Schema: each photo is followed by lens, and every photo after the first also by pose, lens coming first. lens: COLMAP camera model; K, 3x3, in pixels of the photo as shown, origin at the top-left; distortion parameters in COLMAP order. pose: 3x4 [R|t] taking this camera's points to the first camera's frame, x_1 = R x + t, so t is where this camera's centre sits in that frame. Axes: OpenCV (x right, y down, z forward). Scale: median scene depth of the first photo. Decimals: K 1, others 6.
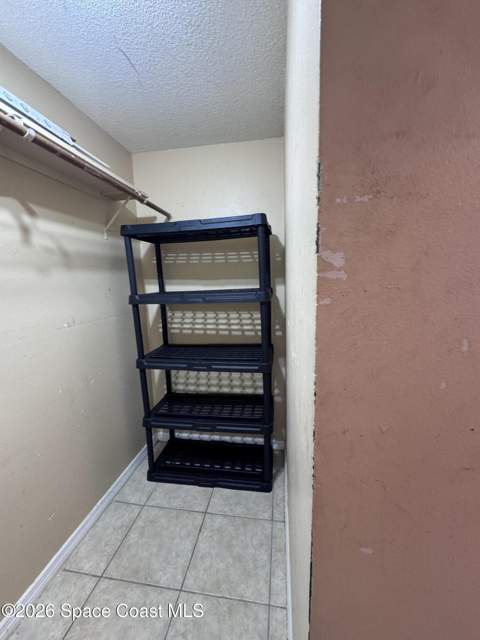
lens RADIAL K [[256.1, 0, 240.4], [0, 256.1, 319.9], [0, 0, 1]] dist [0.000997, 0.000203]
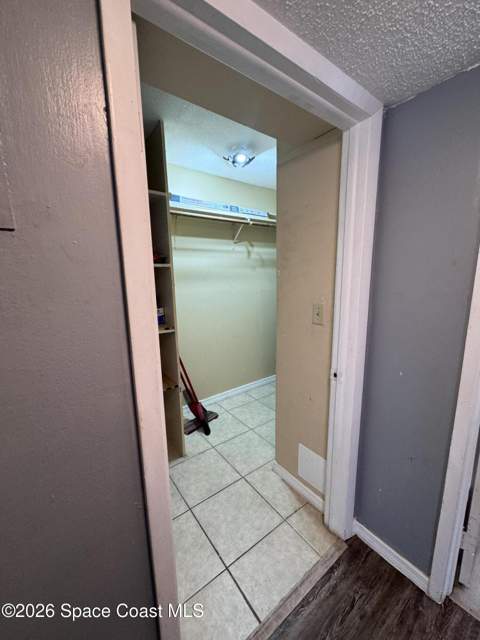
lens RADIAL K [[256.1, 0, 242.2], [0, 256.1, 320.8], [0, 0, 1]] dist [0.000997, 0.000203]
pose [[0.704395, 0.145491, -0.694737, 0.927323], [-0.116286, 0.989197, 0.089254, 0.096490], [0.700218, 0.017918, 0.713704, -0.809356]]
